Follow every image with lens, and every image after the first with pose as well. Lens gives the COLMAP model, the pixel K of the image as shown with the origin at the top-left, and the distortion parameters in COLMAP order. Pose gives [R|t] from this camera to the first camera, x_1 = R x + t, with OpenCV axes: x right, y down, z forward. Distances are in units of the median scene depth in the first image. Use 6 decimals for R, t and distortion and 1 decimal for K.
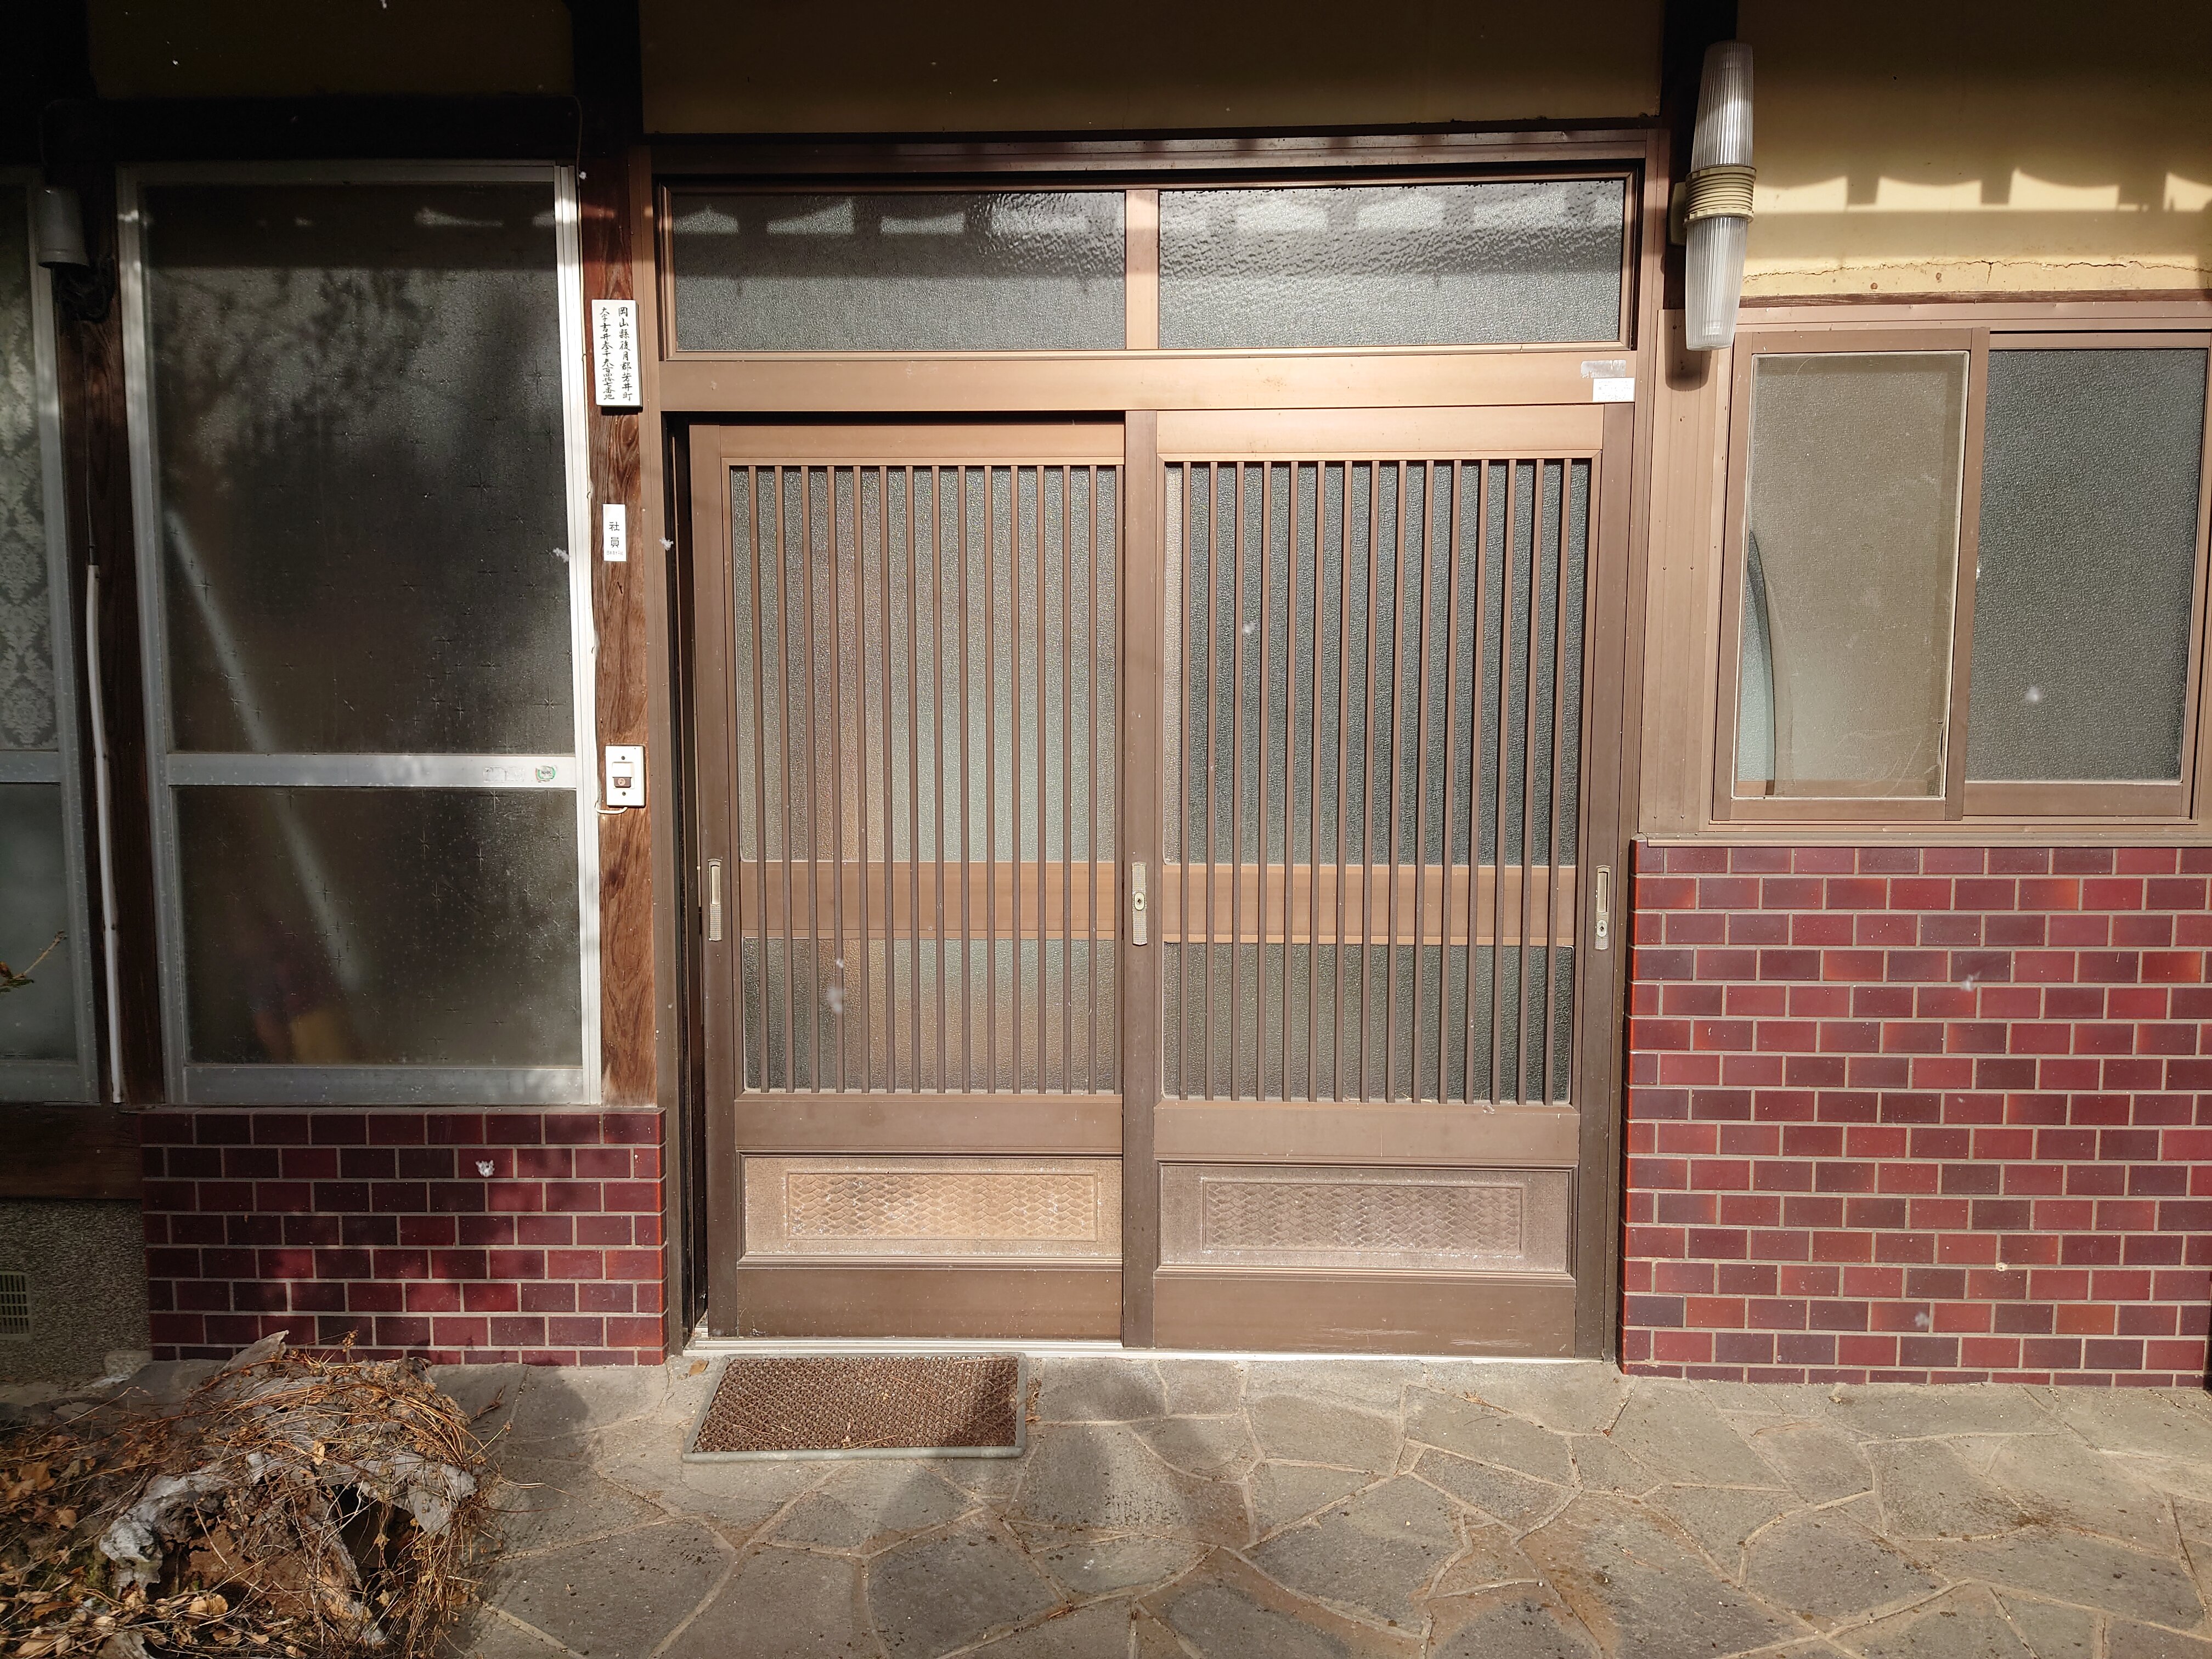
lens RADIAL K [[1573.5, 0, 1113.9], [0, 1573.5, 831.9], [0, 0, 1]] dist [0.036227, -0.005567]
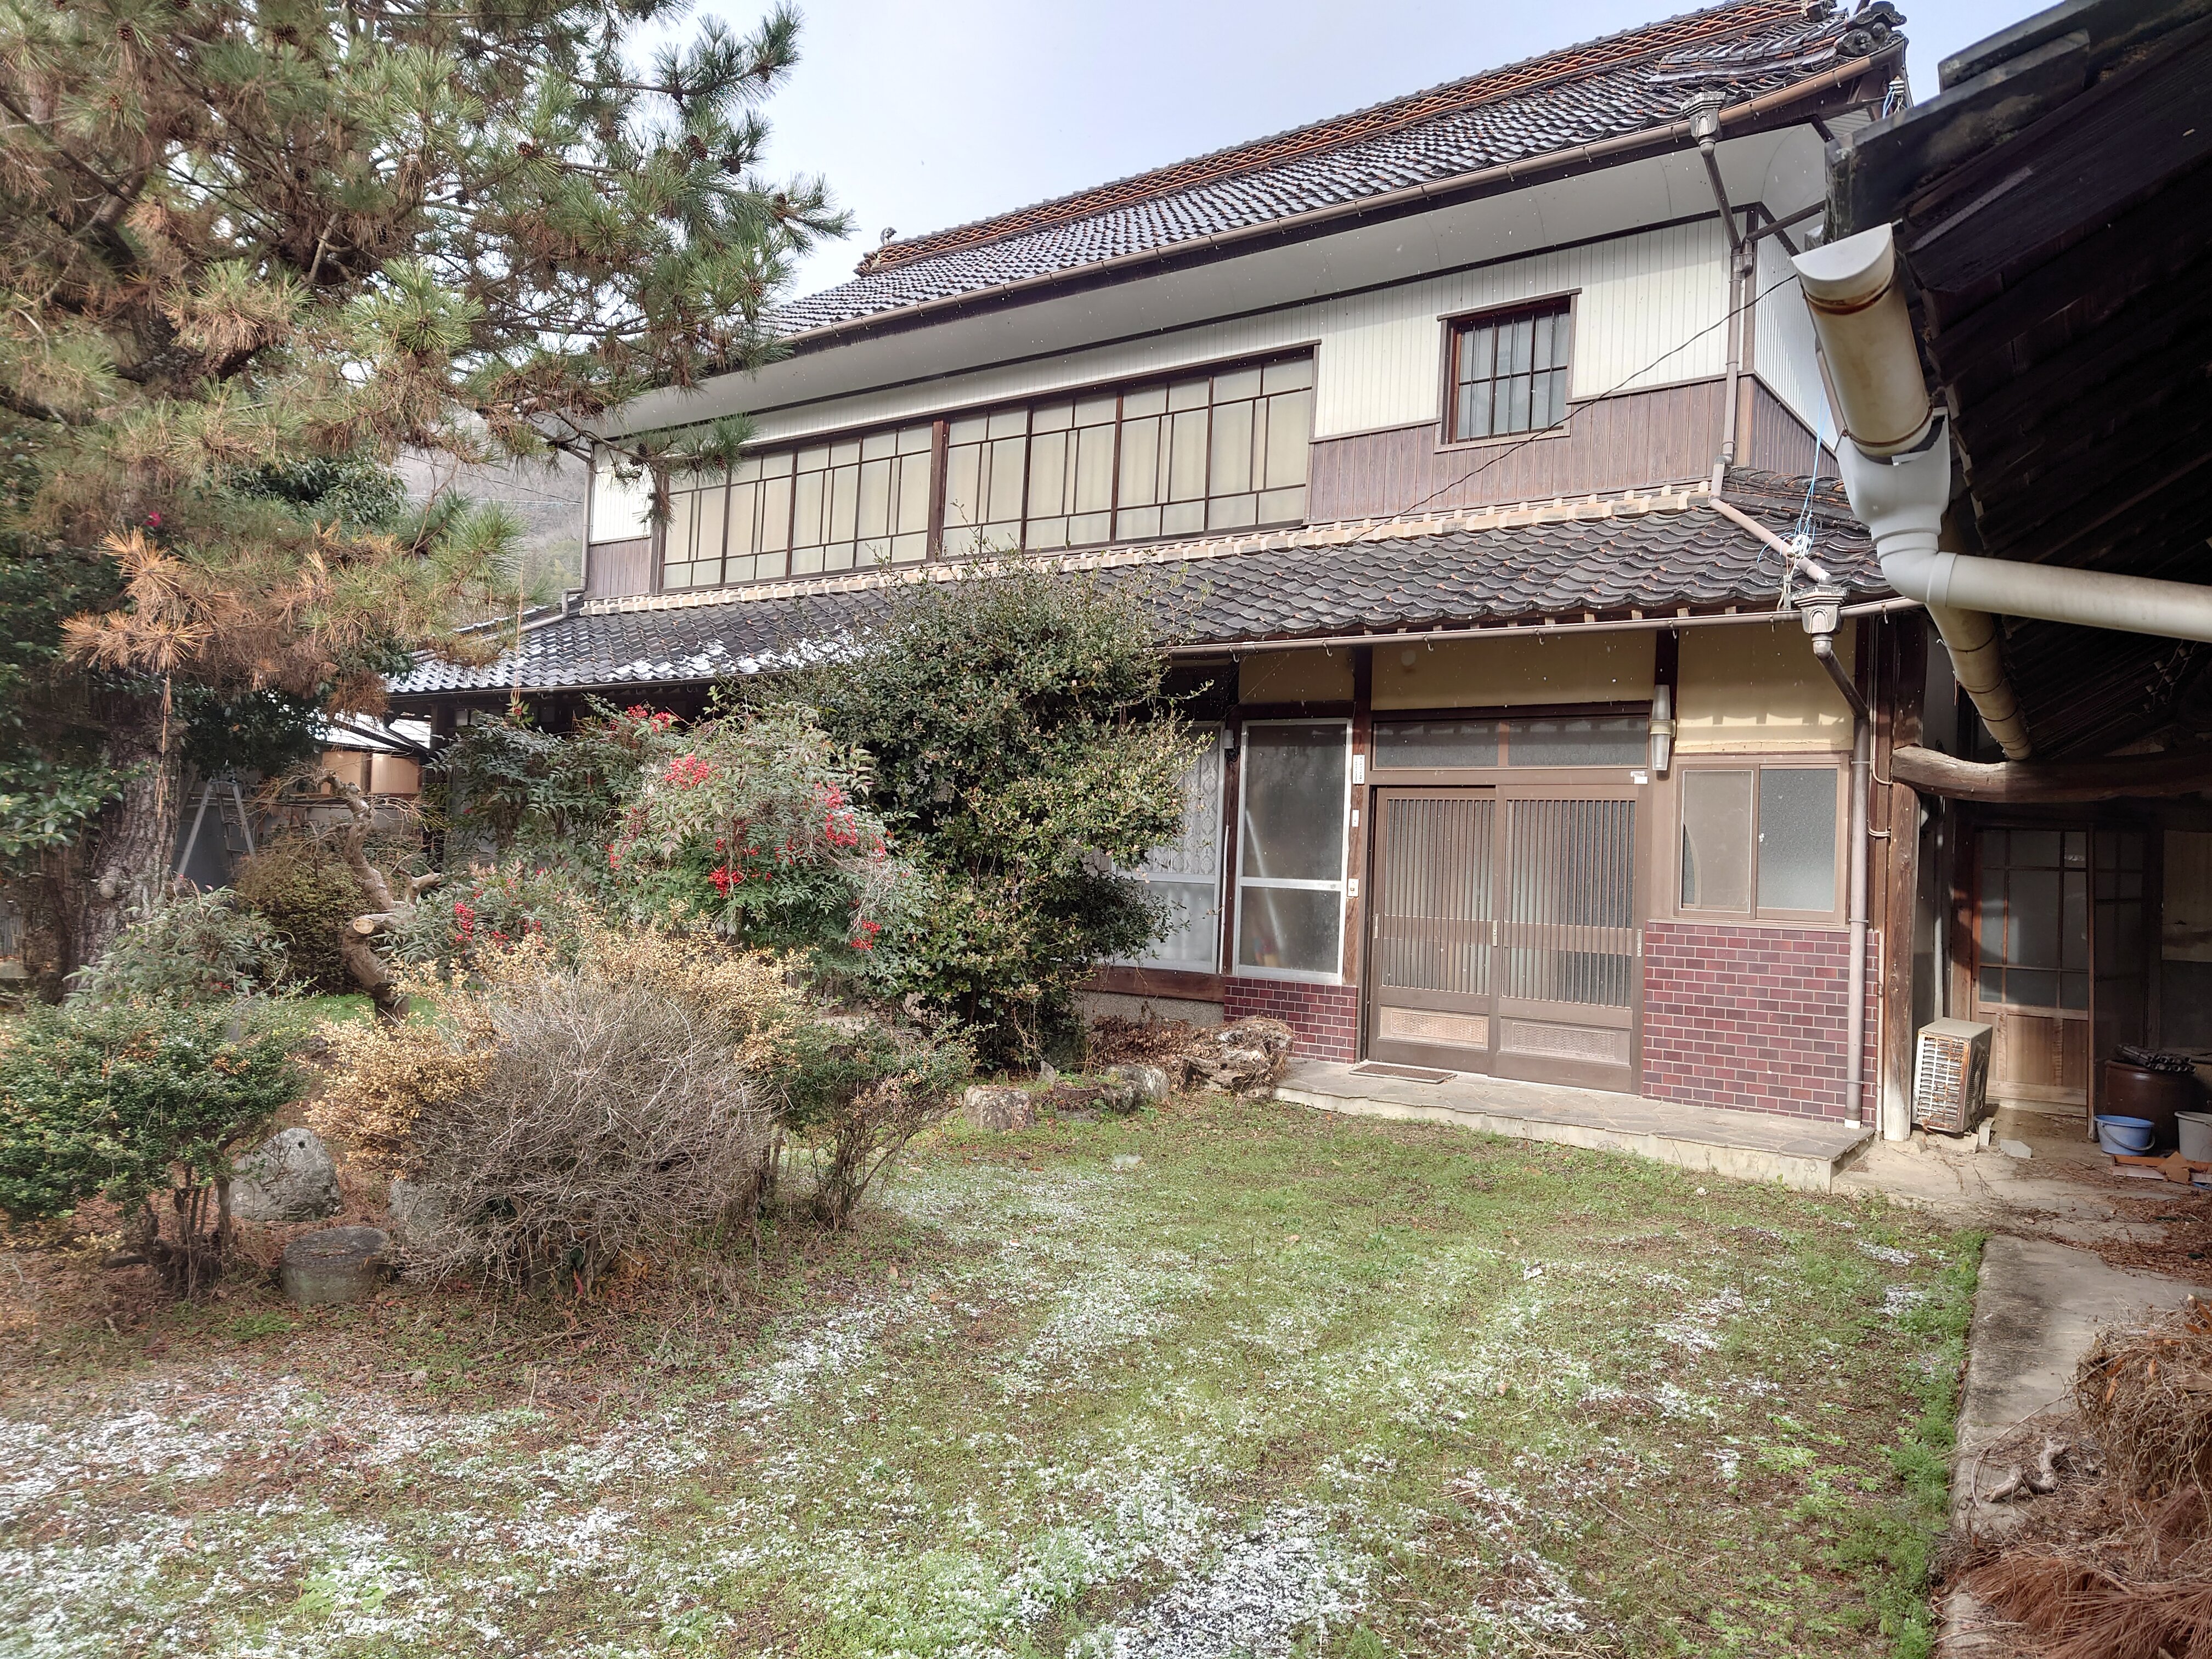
lens RADIAL K [[1573.5, 0, 1107.8], [0, 1573.5, 823.6], [0, 0, 1]] dist [0.036227, -0.005567]
pose [[0.823502, 0.016371, -0.567077, 1.207217], [-0.090484, 0.990578, -0.102803, 0.229529], [0.560051, 0.135969, 0.817224, -2.150108]]
